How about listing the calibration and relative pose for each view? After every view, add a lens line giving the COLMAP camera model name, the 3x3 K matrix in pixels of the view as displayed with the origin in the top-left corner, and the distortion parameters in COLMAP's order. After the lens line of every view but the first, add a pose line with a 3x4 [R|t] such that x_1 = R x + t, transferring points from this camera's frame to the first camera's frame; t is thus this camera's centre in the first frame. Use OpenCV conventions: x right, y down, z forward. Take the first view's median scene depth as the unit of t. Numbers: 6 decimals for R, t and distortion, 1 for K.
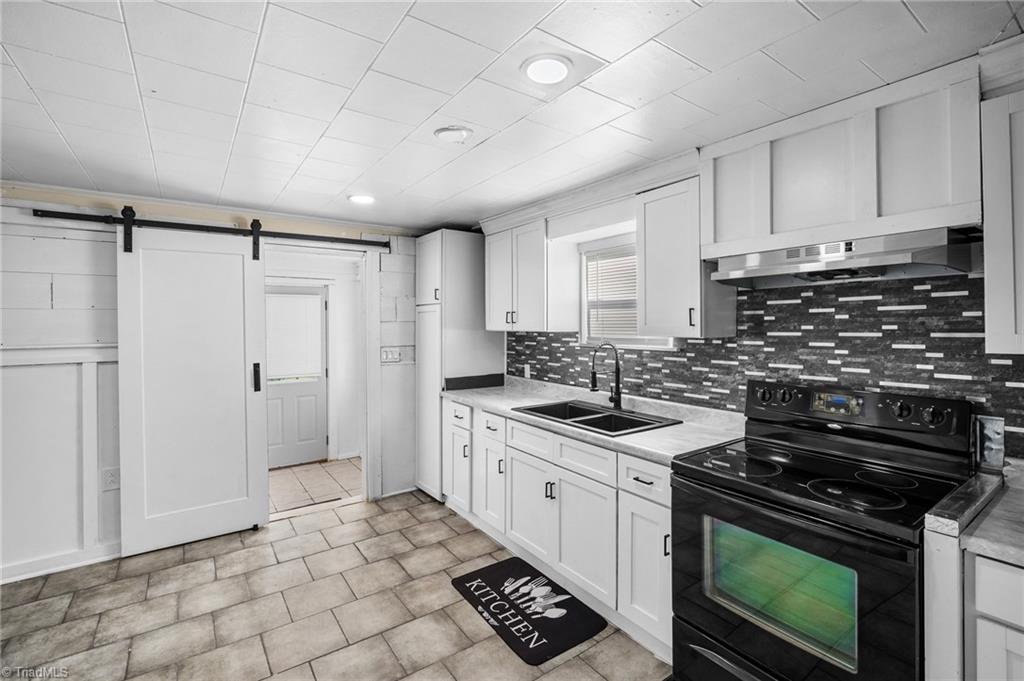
lens RADIAL K [[454.5, 0, 505.9], [0, 454.5, 322.0], [0, 0, 1]] dist [-0.000329, 0.000931]
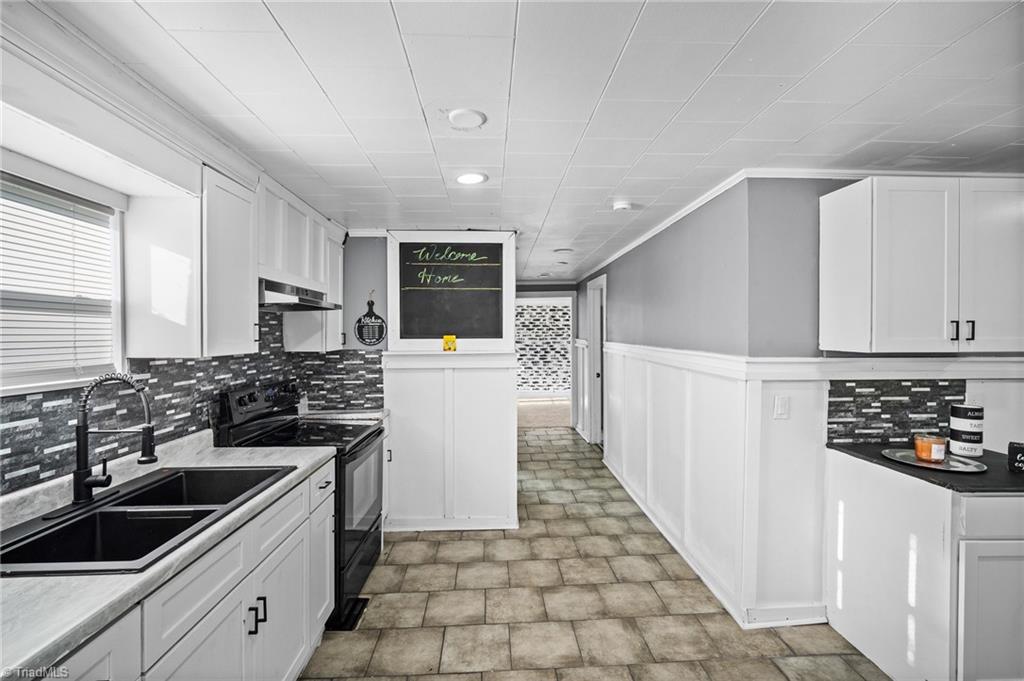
lens RADIAL K [[454.5, 0, 512.8], [0, 454.5, 337.4], [0, 0, 1]] dist [-0.000329, 0.000931]
pose [[-0.844584, 0.003536, 0.535411, -0.555205], [0.004120, 0.999992, -0.000105, 0.001461], [-0.535407, 0.002117, -0.844592, 1.420747]]
